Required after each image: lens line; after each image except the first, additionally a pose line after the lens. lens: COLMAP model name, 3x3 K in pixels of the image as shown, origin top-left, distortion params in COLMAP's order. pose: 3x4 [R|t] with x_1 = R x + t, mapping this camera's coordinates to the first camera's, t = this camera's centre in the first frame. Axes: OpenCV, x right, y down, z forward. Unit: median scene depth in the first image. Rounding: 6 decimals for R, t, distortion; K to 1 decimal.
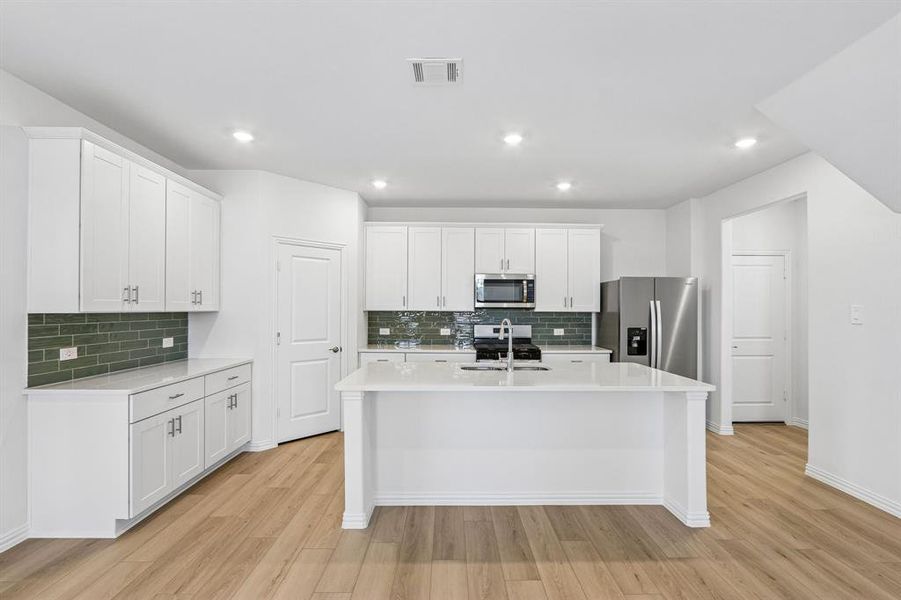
lens RADIAL K [[414.1, 0, 453.1], [0, 414.1, 306.3], [0, 0, 1]] dist [-0.018183, 0.003368]
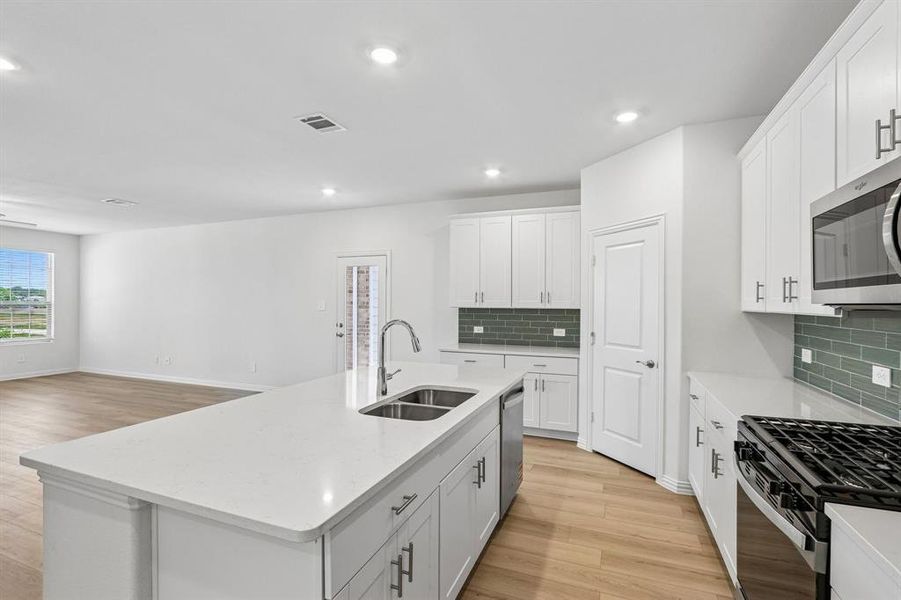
lens RADIAL K [[414.1, 0, 453.4], [0, 414.1, 304.2], [0, 0, 1]] dist [-0.018183, 0.003368]
pose [[-0.380898, -0.006093, -0.924597, 0.609410], [-0.002205, 0.999981, -0.005681, 0.007051], [0.924614, -0.000125, -0.380905, 1.136926]]
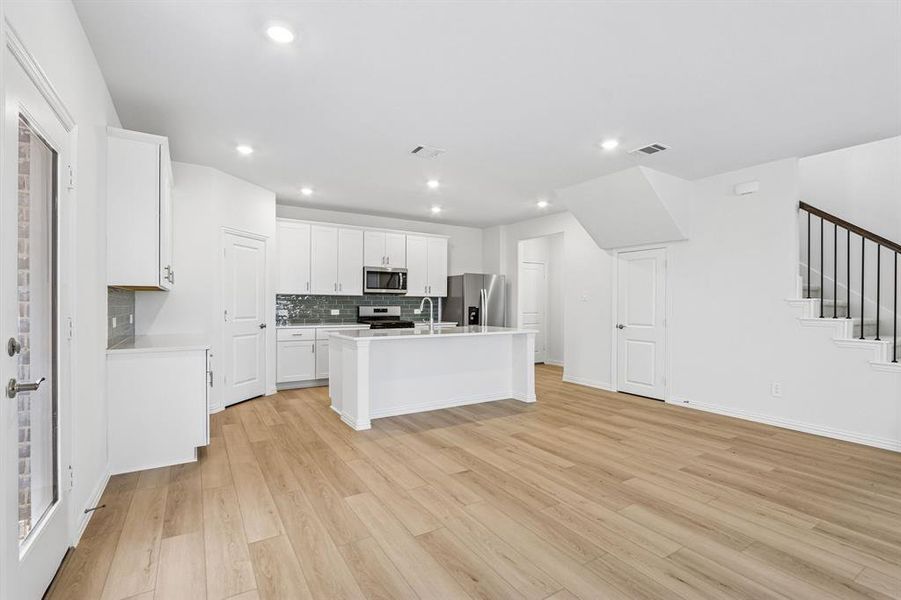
lens RADIAL K [[414.1, 0, 452.8], [0, 414.1, 305.6], [0, 0, 1]] dist [-0.018183, 0.003368]
pose [[0.853885, -0.002916, 0.520454, -0.512322], [-0.004184, 0.999914, 0.012466, 0.035550], [-0.520446, -0.012822, 0.853799, -0.332444]]
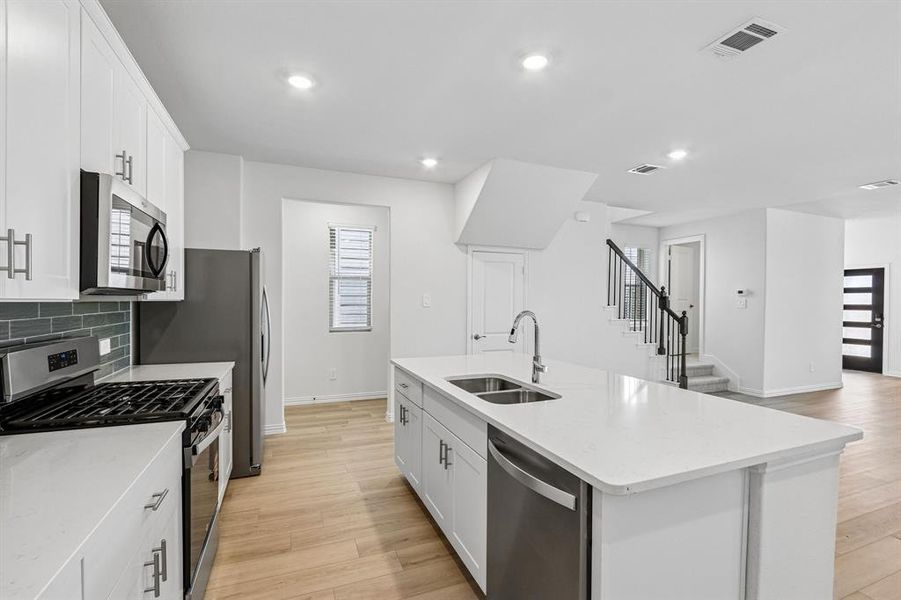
lens RADIAL K [[414.1, 0, 454.5], [0, 414.1, 300.7], [0, 0, 1]] dist [-0.018183, 0.003368]
pose [[-0.353859, -0.012492, 0.935215, -0.405349], [-0.017141, 0.999829, 0.006870, 0.006405], [-0.935142, -0.013599, -0.354013, 1.154261]]
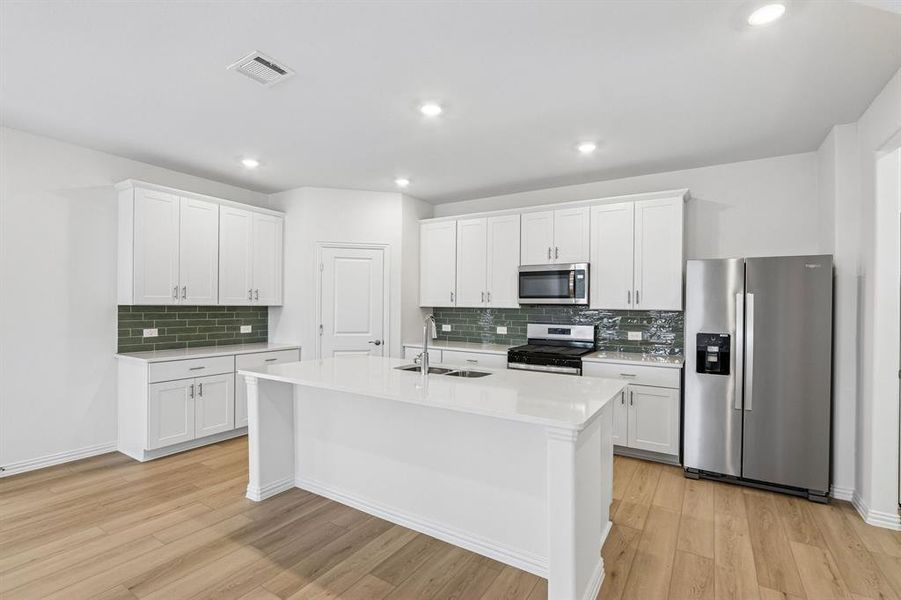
lens RADIAL K [[414.1, 0, 454.7], [0, 414.1, 305.8], [0, 0, 1]] dist [-0.018183, 0.003368]
pose [[0.843663, 0.004719, -0.536852, 0.549524], [-0.003582, 0.999989, 0.003162, 0.006478], [0.536861, -0.000745, 0.843671, 0.237616]]
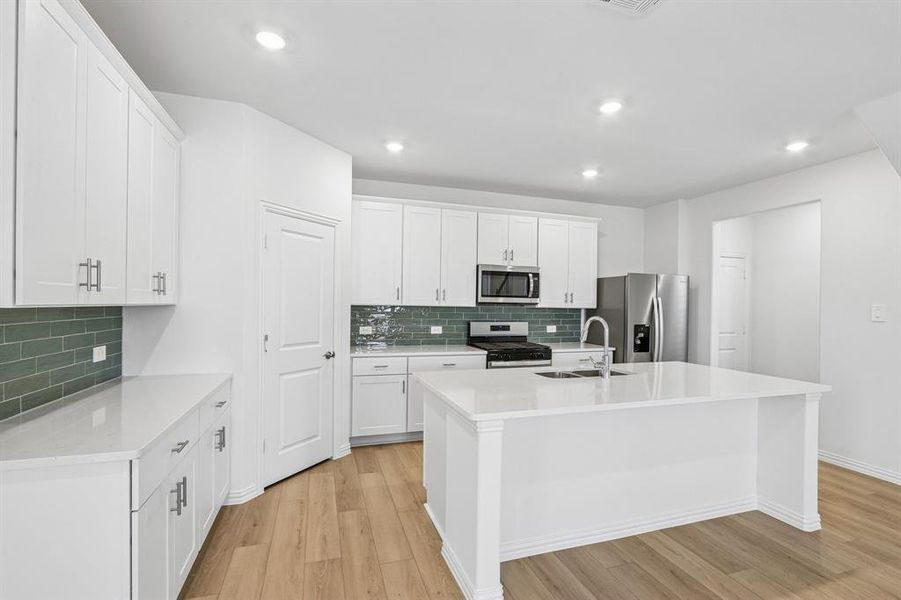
lens RADIAL K [[414.1, 0, 453.5], [0, 414.1, 305.6], [0, 0, 1]] dist [-0.018183, 0.003368]
pose [[0.953916, 0.007734, 0.299975, -0.349084], [-0.011336, 0.999883, 0.010270, 0.001609], [-0.299860, -0.013197, 0.953892, 0.229175]]
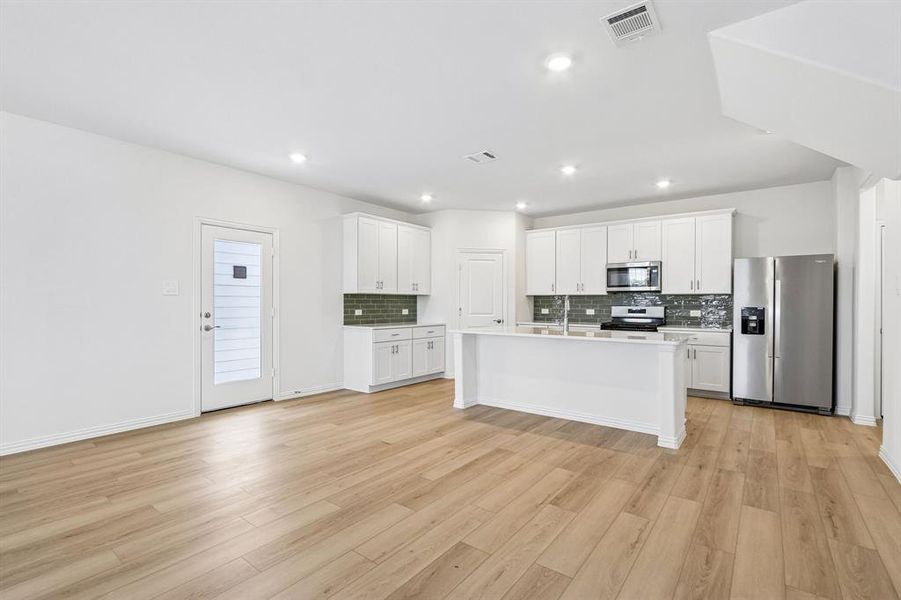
lens RADIAL K [[414.1, 0, 454.3], [0, 414.1, 305.2], [0, 0, 1]] dist [-0.018183, 0.003368]
pose [[0.789876, 0.001013, -0.613266, 0.592397], [0.003959, 0.999969, 0.006751, 0.045011], [0.613254, -0.007761, 0.789848, -0.317272]]
